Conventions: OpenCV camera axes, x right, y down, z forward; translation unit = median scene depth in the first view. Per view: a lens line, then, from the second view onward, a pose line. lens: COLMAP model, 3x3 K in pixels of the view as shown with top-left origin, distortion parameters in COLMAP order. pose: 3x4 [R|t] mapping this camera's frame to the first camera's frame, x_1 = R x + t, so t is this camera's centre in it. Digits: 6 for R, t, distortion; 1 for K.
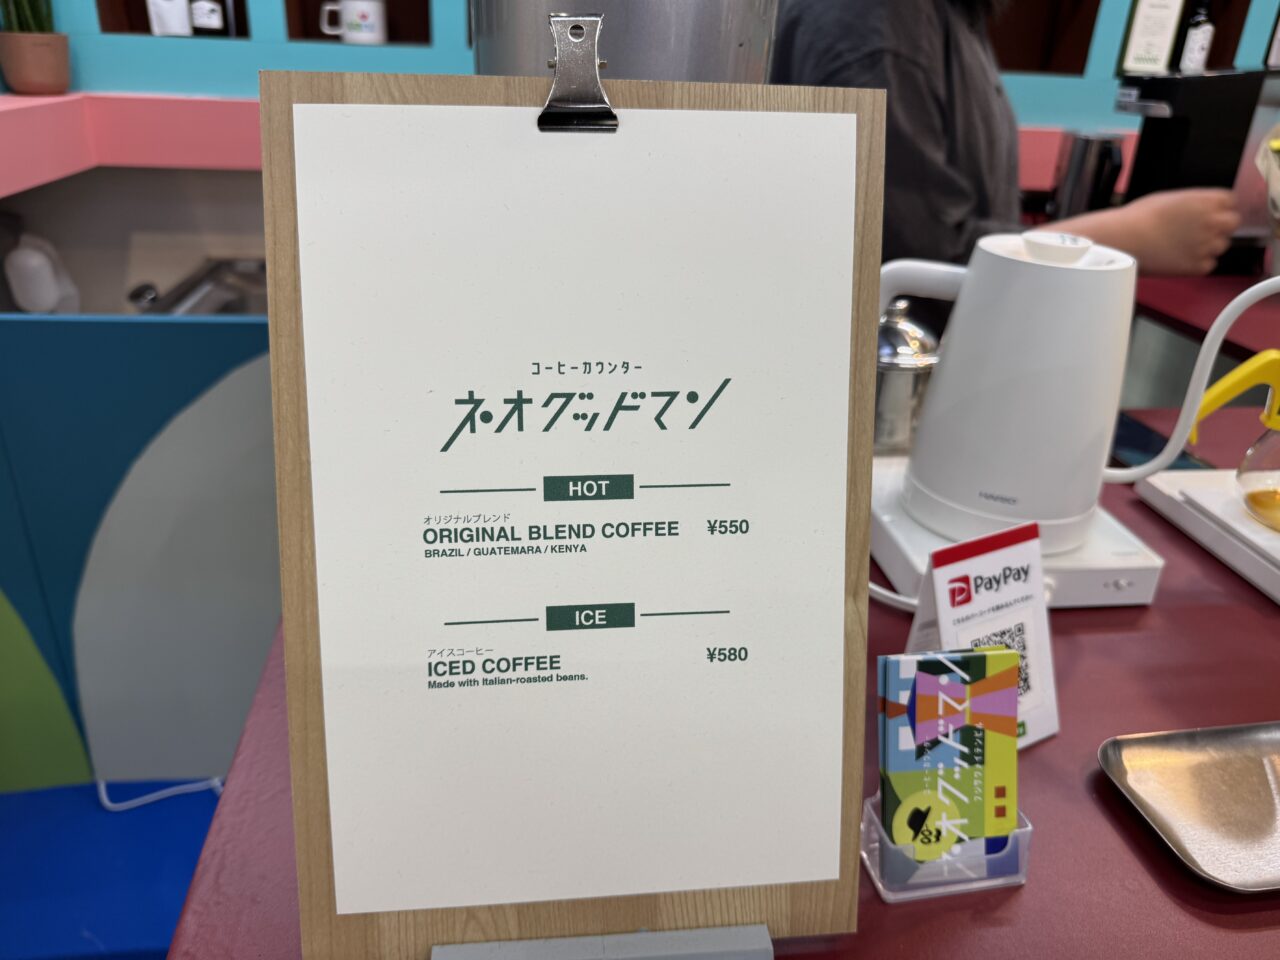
lens RADIAL K [[963.1, 0, 640.0], [0, 963.1, 480.0], [0, 0, 1]] dist [-0.029820, -0.003882]
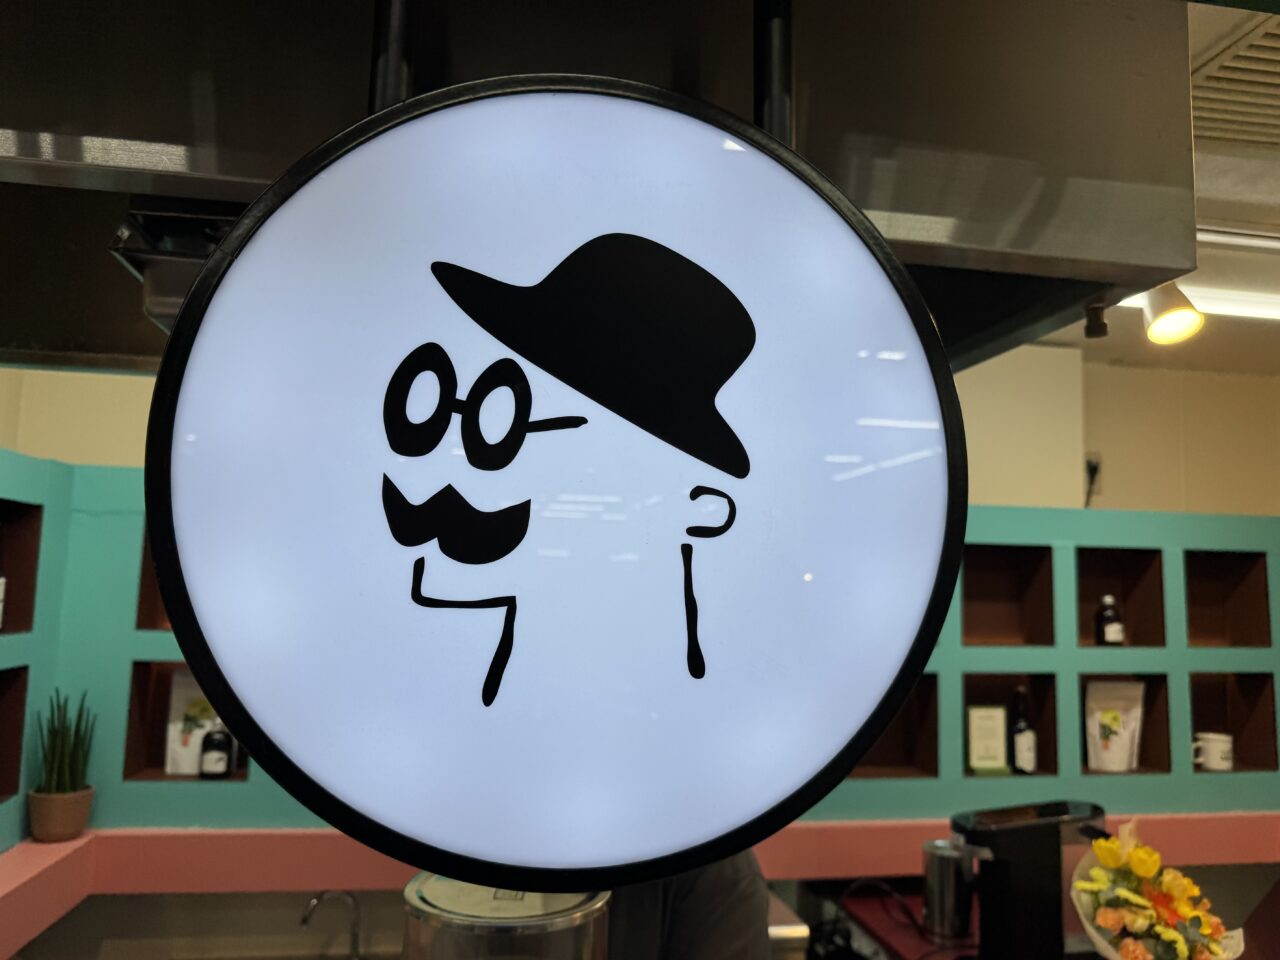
lens RADIAL K [[939.4, 0, 640.0], [0, 939.4, 480.0], [0, 0, 1]] dist [-0.025544, -0.001702]
pose [[0.998832, -0.007933, 0.047657, 0.036477], [0.031866, 0.849605, -0.526455, -0.149149], [-0.036313, 0.527359, 0.848866, -0.229287]]
